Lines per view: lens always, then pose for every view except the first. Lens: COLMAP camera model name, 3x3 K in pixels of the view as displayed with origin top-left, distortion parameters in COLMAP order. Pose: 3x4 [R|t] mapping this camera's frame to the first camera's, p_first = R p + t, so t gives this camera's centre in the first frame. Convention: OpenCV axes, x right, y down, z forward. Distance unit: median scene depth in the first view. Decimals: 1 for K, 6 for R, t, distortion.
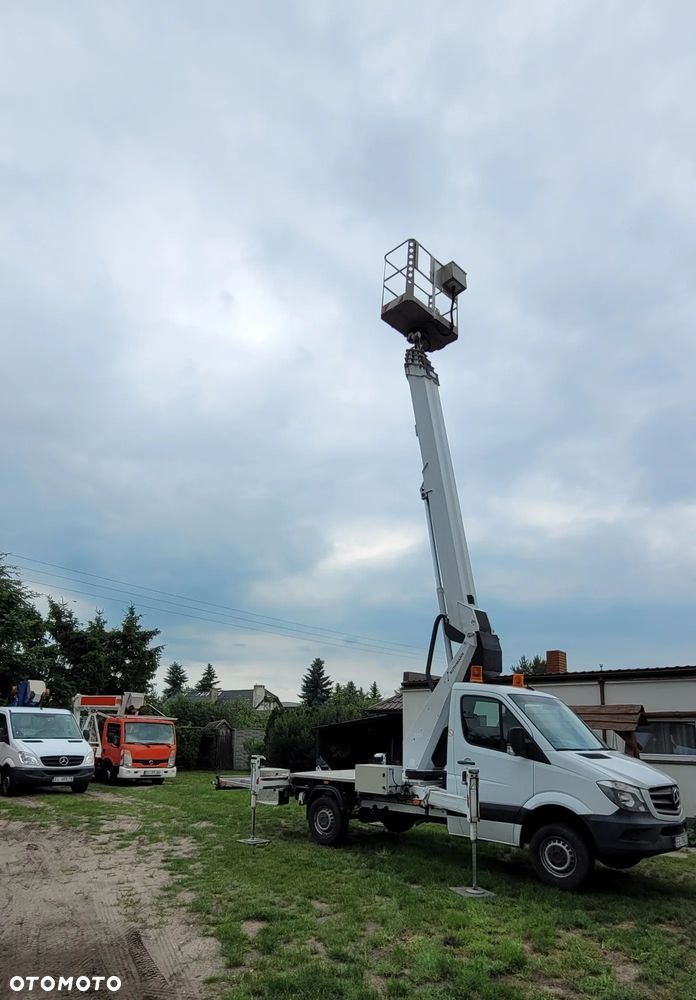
lens RADIAL K [[614.8, 0, 346.1], [0, 614.8, 639.1], [0, 0, 1]] dist [0.011317, -0.001234]
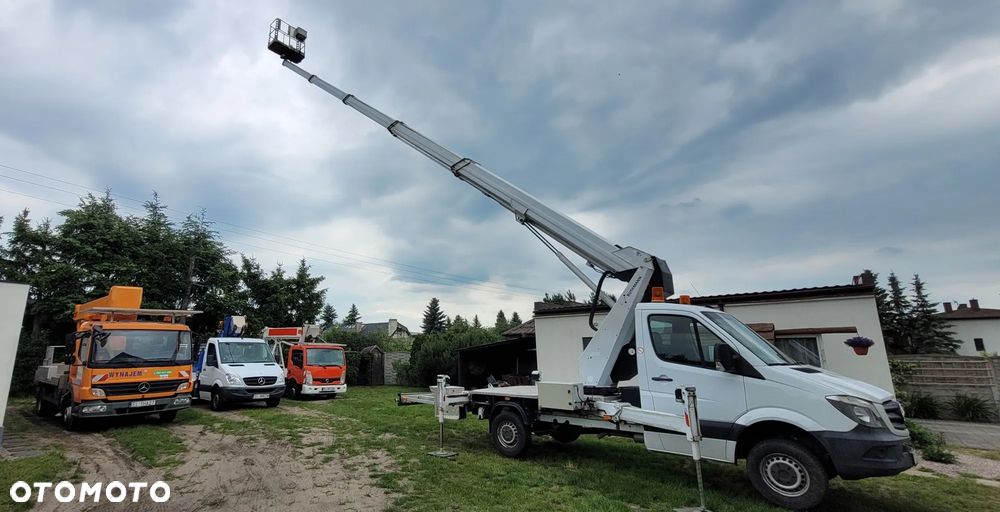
lens RADIAL K [[451.9, 0, 426.3], [0, 451.9, 255.4], [0, 0, 1]] dist [0.002585, 0.000110]
pose [[0.998467, -0.030046, -0.046478, -0.095372], [0.026979, 0.997503, -0.065263, 0.018371], [0.048323, 0.063909, 0.996785, 0.120958]]
